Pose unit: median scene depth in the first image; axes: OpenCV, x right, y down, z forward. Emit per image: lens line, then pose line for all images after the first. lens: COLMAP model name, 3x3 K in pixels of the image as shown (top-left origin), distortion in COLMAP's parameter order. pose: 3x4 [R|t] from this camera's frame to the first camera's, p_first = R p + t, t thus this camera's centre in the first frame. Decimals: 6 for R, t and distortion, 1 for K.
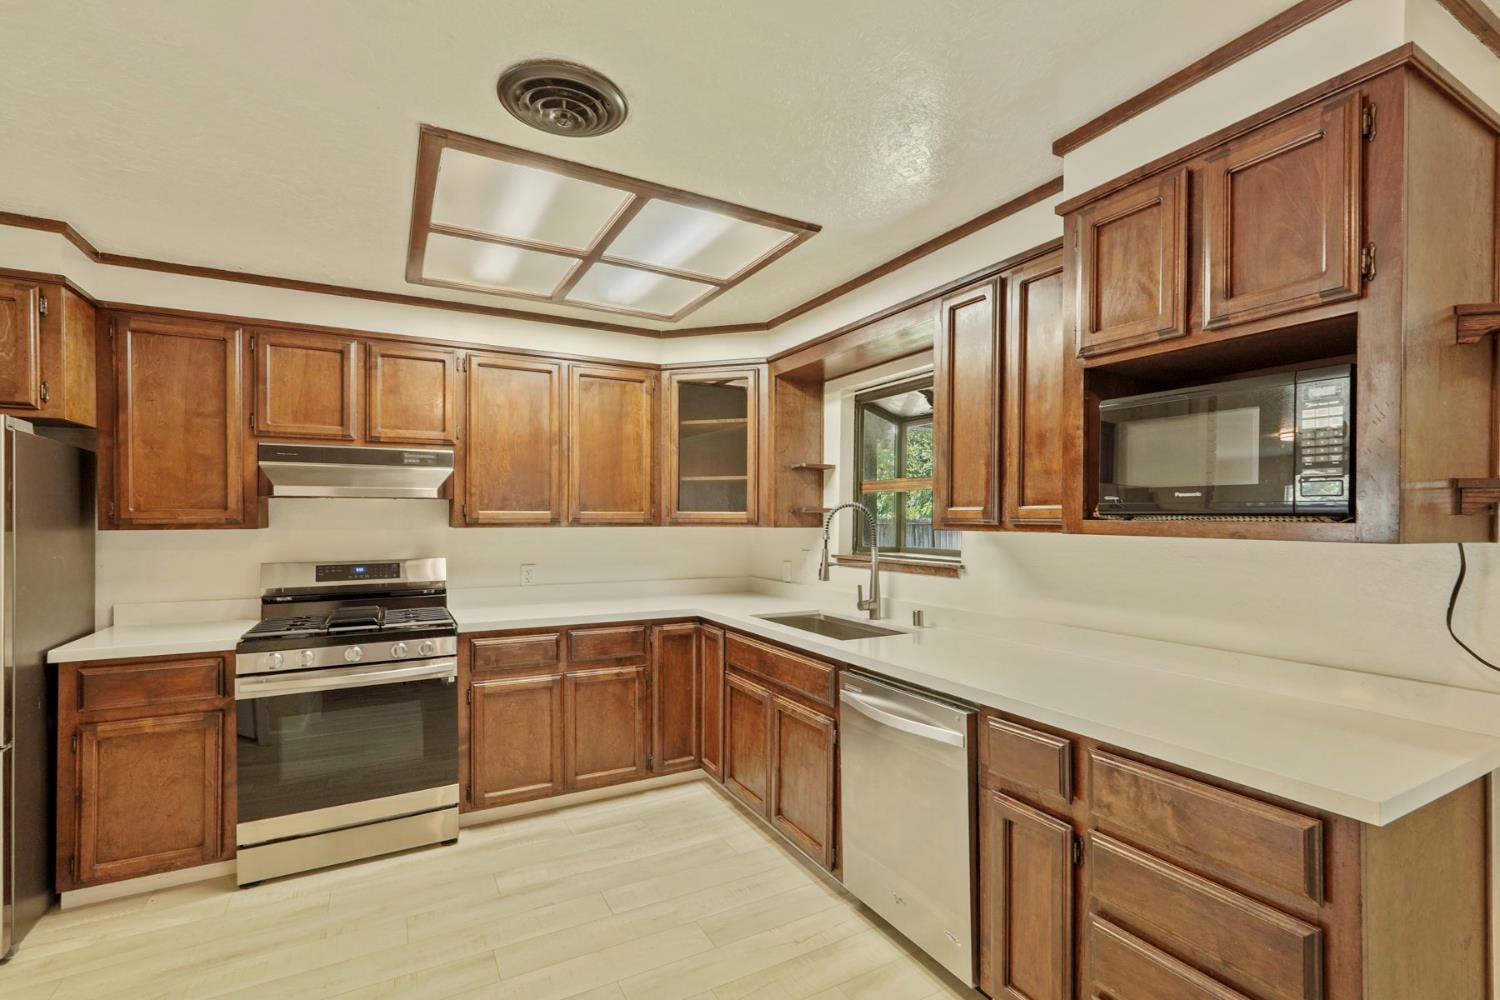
lens RADIAL K [[668.2, 0, 746.6], [0, 668.2, 510.3], [0, 0, 1]] dist [-0.001956, 0.003137]
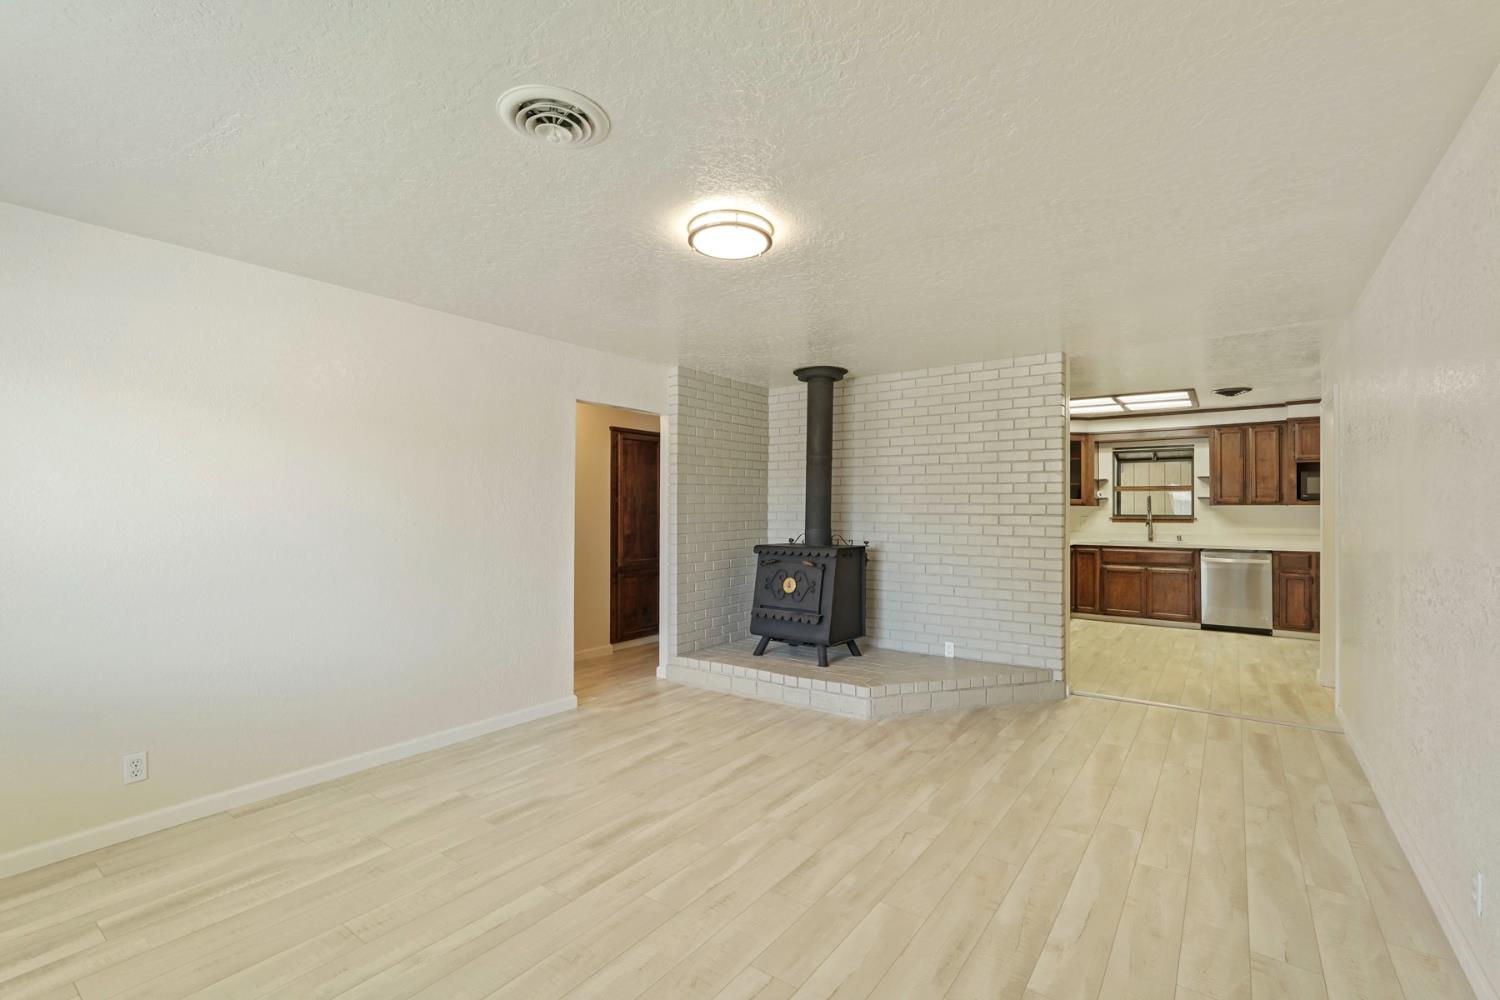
lens RADIAL K [[668.2, 0, 758.6], [0, 668.2, 499.3], [0, 0, 1]] dist [-0.001956, 0.003137]
pose [[0.897832, 0.009463, 0.440237, -2.284830], [-0.007032, 0.999950, -0.007153, 0.030591], [-0.440283, 0.003327, 0.897853, -0.637698]]
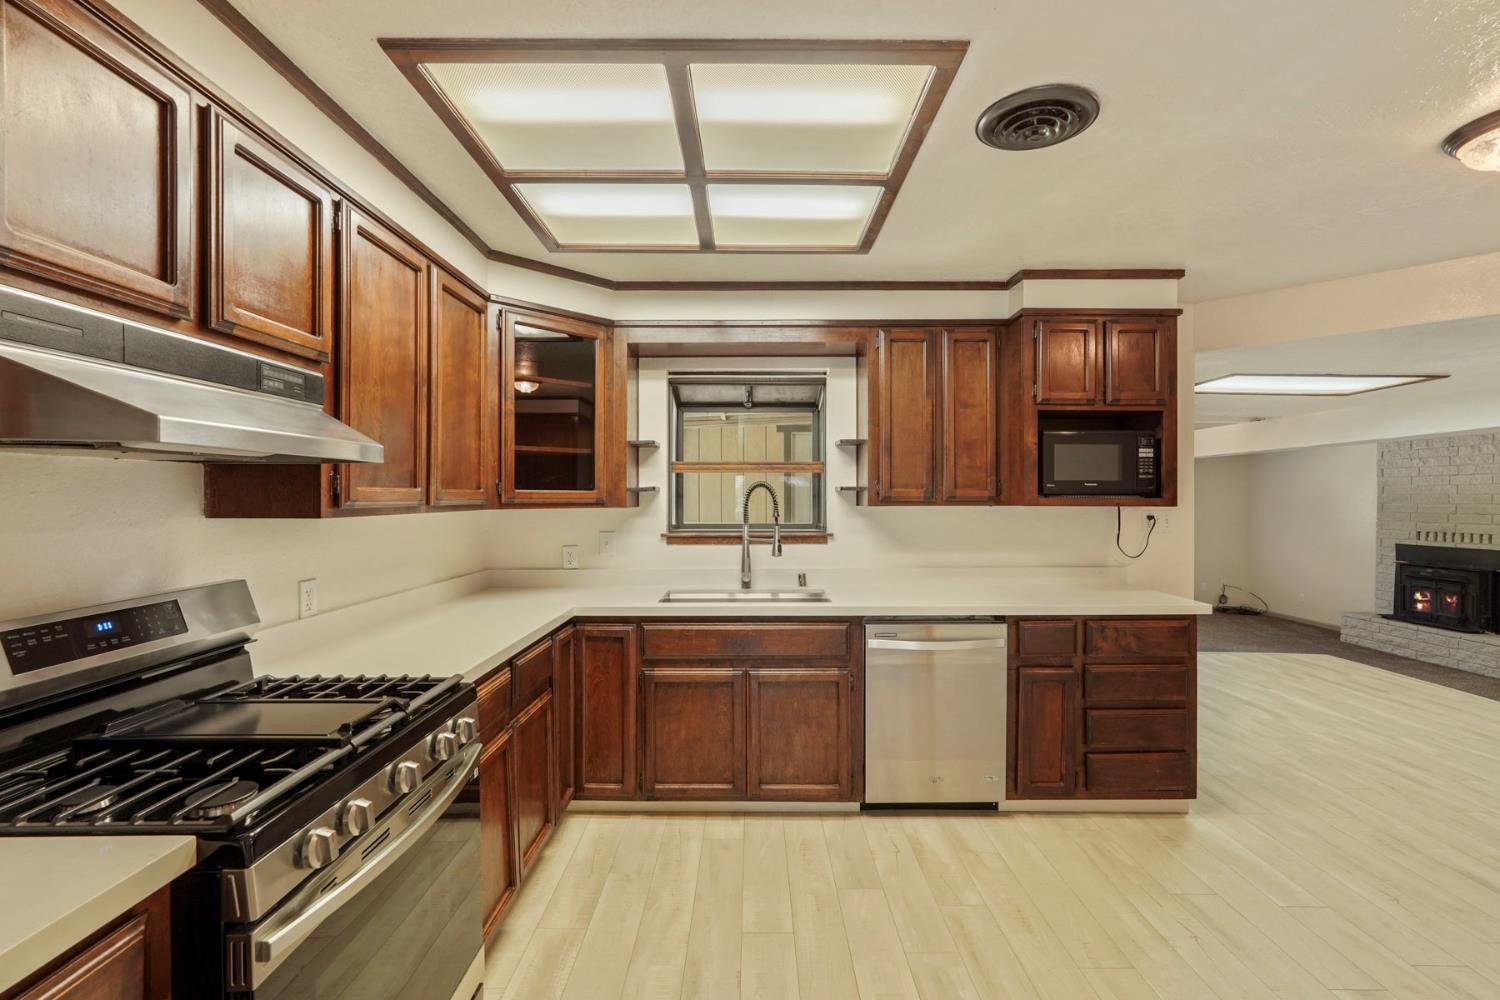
lens RADIAL K [[668.2, 0, 747.1], [0, 668.2, 497.1], [0, 0, 1]] dist [-0.001956, 0.003137]
pose [[0.483714, -0.003704, 0.875218, -0.772598], [-0.007428, 0.999938, 0.008337, 0.002397], [-0.875194, -0.010534, 0.483657, 0.465029]]
